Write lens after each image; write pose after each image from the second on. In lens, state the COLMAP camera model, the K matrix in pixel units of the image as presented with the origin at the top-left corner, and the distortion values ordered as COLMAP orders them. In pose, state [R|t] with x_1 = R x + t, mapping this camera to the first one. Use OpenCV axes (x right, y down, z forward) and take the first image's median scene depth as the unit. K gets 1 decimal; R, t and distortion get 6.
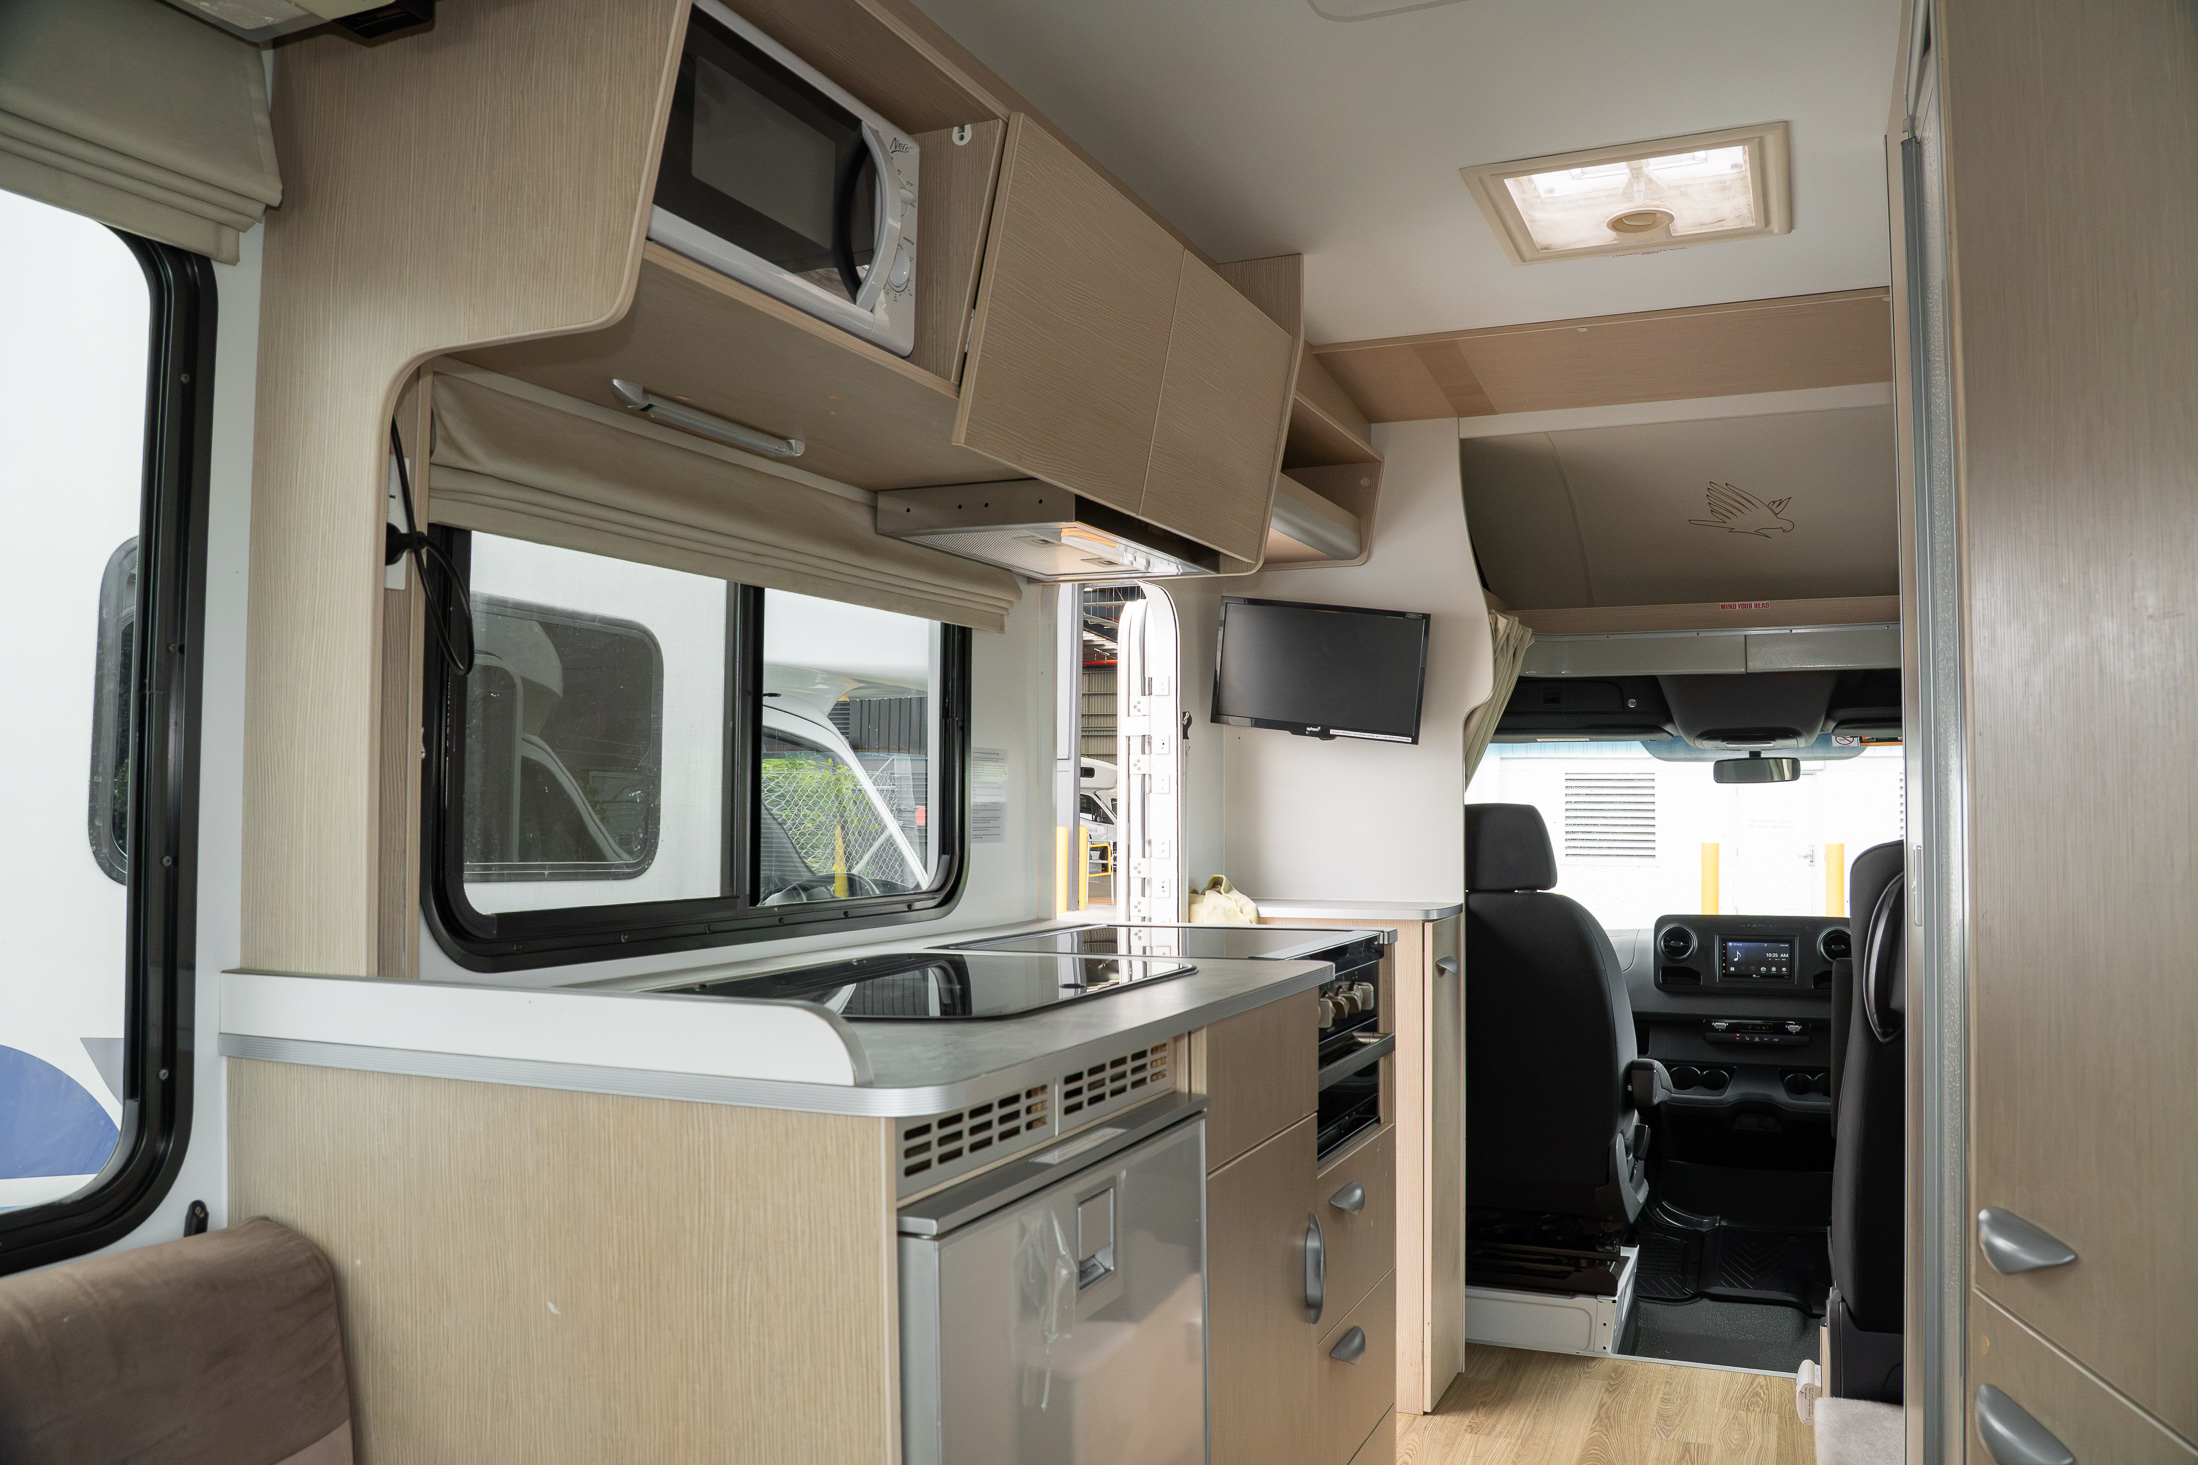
lens RADIAL K [[1634.9, 0, 1149.9], [0, 1634.9, 733.6], [0, 0, 1]] dist [-0.146828, 0.126809]
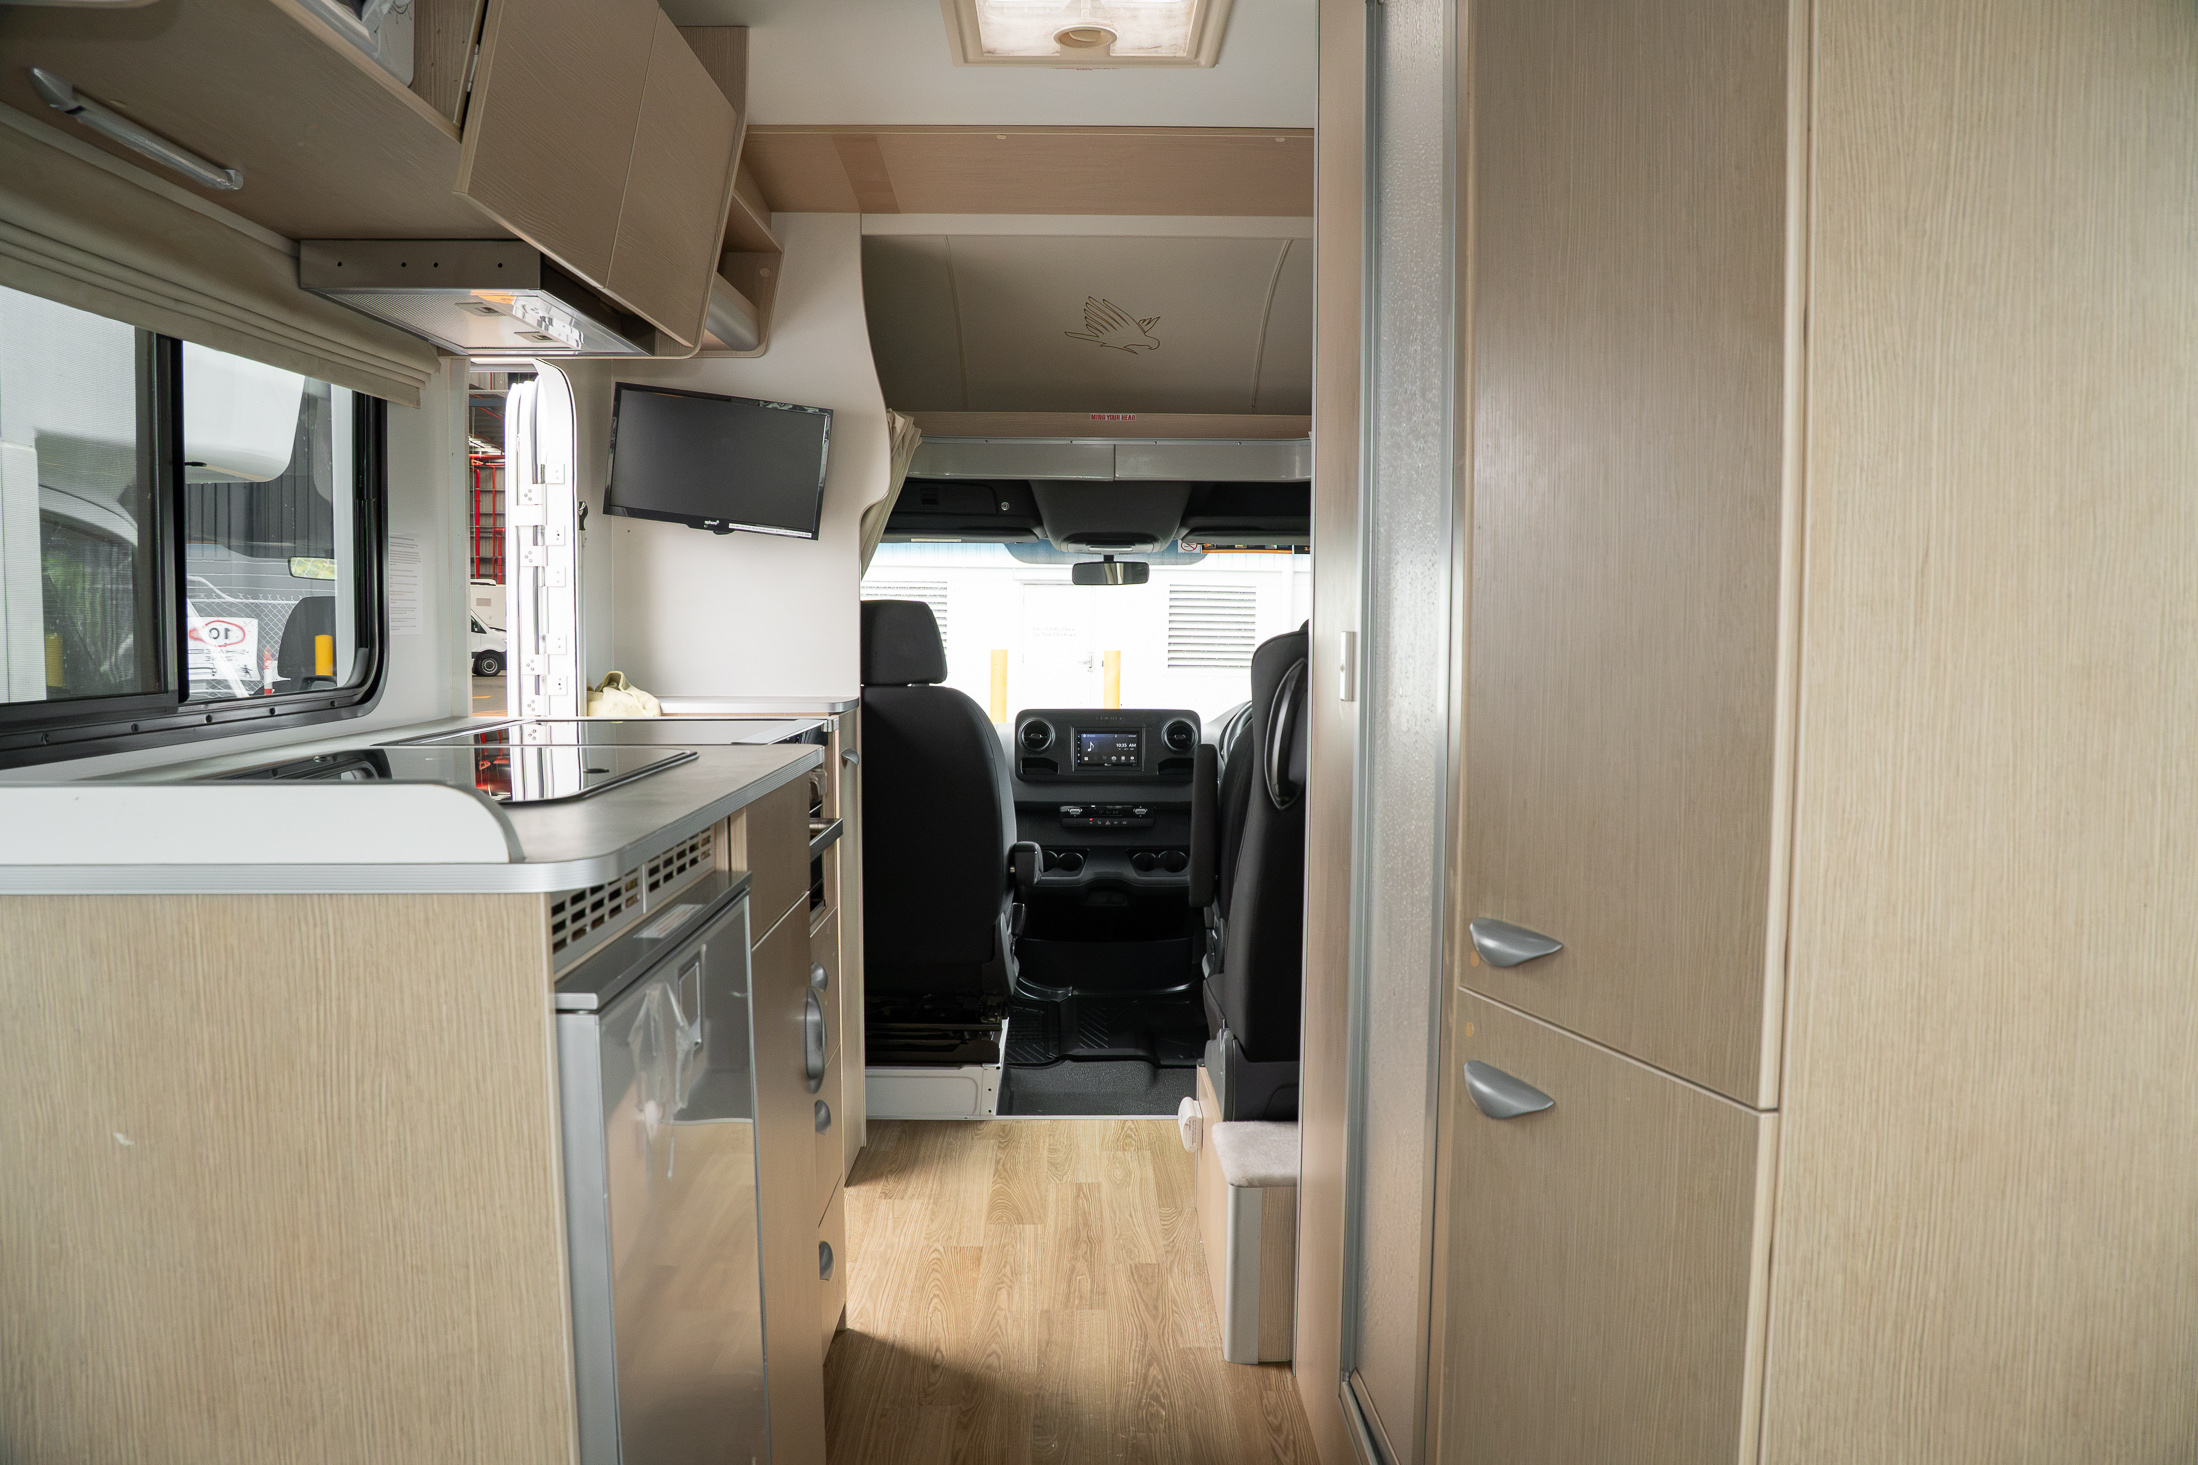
lens RADIAL K [[1634.9, 0, 1149.9], [0, 1634.9, 733.6], [0, 0, 1]] dist [-0.146828, 0.126809]
pose [[0.907591, -0.025219, 0.419097, -0.075622], [-0.024289, 0.993369, 0.112376, 0.008209], [-0.419152, -0.112172, 0.900960, -0.002873]]
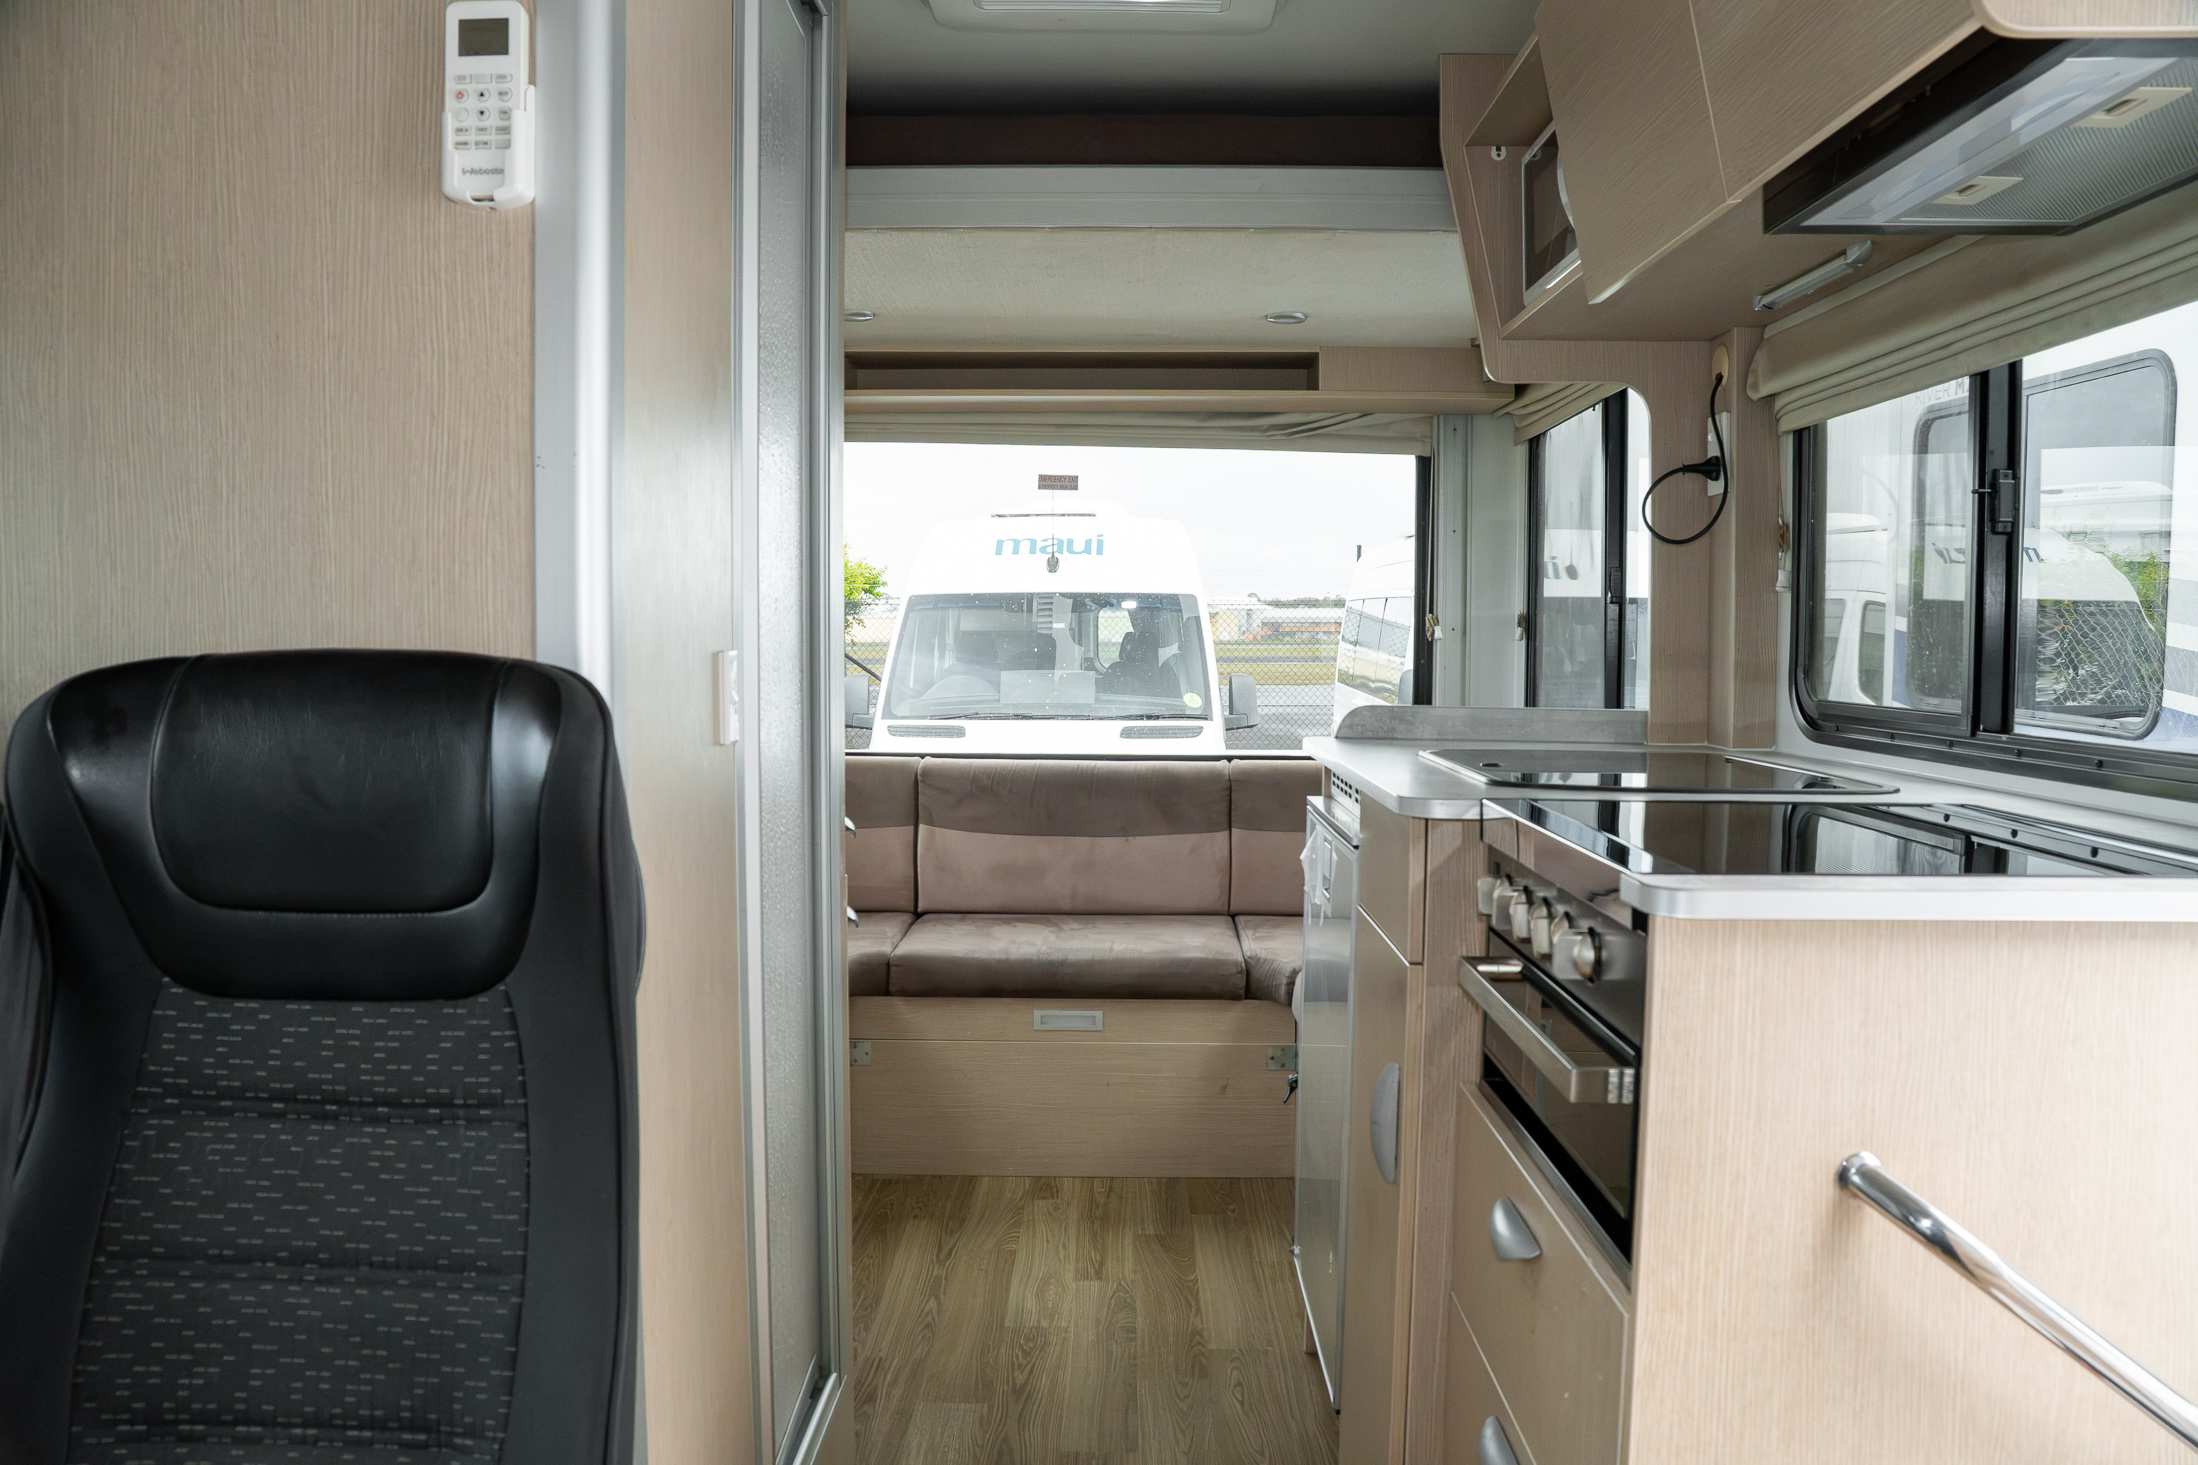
lens RADIAL K [[1634.9, 0, 1149.9], [0, 1634.9, 733.6], [0, 0, 1]] dist [-0.146828, 0.126809]
pose [[-0.918605, 0.012902, -0.394965, 0.659286], [0.006707, 0.999832, 0.017063, 0.088601], [0.395119, 0.013025, -0.918538, 1.810441]]
